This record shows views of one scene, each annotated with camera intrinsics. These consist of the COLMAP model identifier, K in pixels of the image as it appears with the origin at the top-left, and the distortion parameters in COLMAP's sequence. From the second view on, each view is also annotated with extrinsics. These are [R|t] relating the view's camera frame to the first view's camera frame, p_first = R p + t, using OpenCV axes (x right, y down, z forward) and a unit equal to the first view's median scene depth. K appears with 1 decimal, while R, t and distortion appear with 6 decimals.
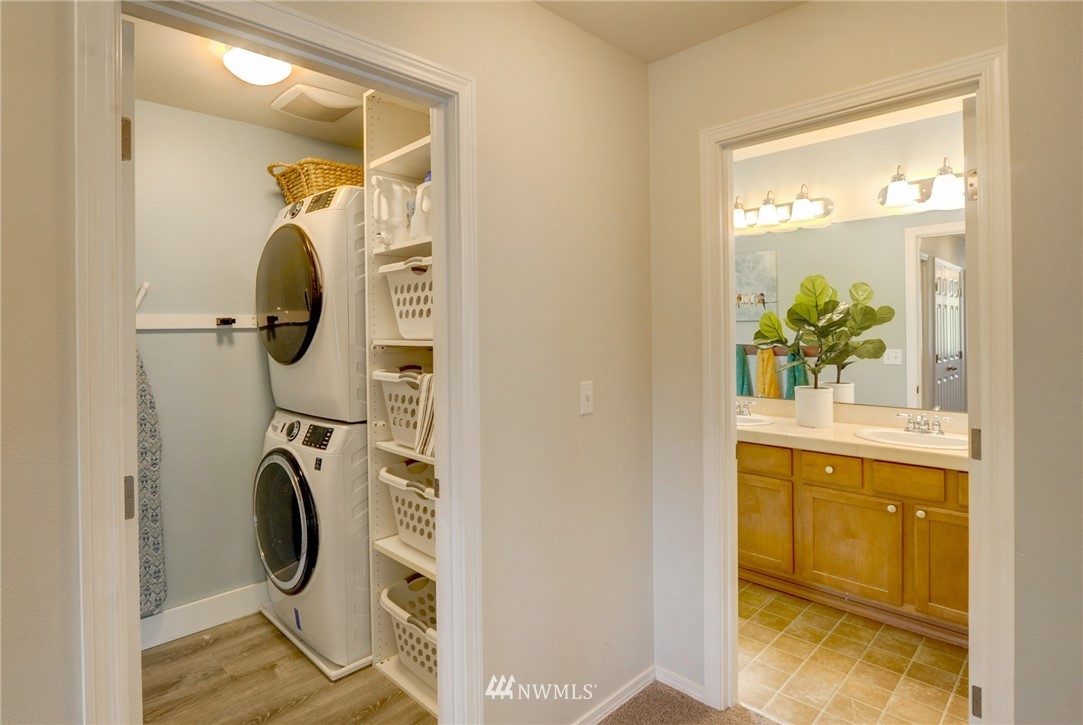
lens RADIAL K [[497.8, 0, 539.9], [0, 497.8, 341.7], [0, 0, 1]] dist [-0.001357, -0.000389]
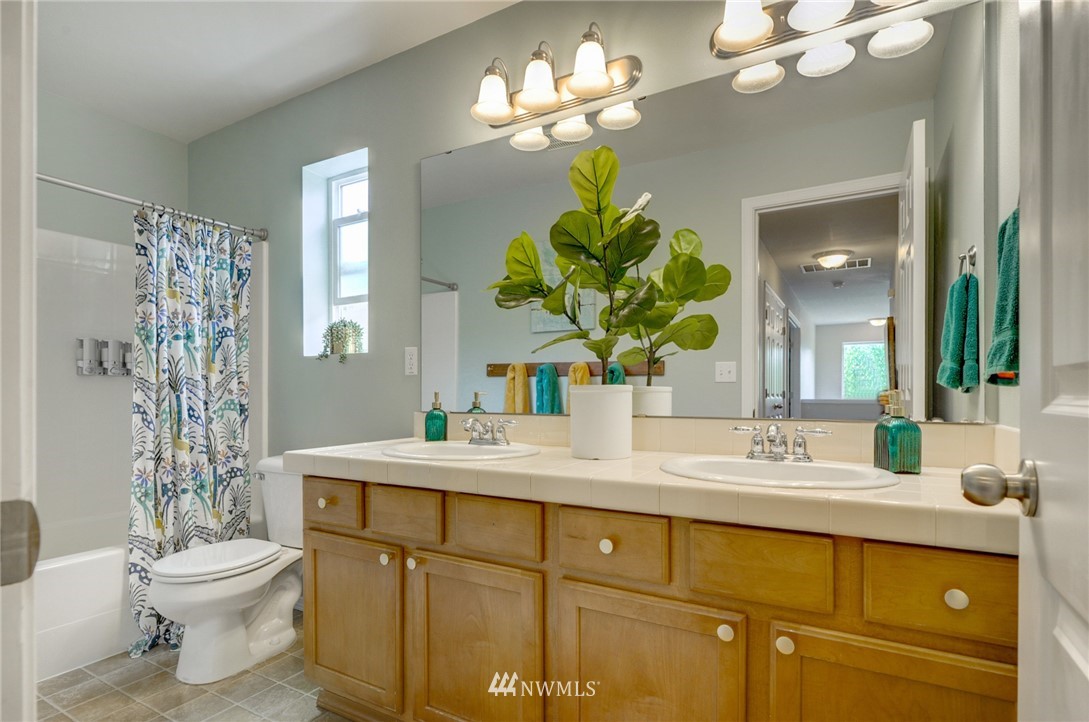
lens RADIAL K [[560.4, 0, 546.8], [0, 560.4, 387.3], [0, 0, 1]] dist [0.000590, 0.000092]
pose [[0.952230, 0.011986, 0.305147, 0.356729], [-0.012160, 0.999925, -0.001331, 0.109926], [-0.305140, -0.002443, 0.952304, 0.510057]]
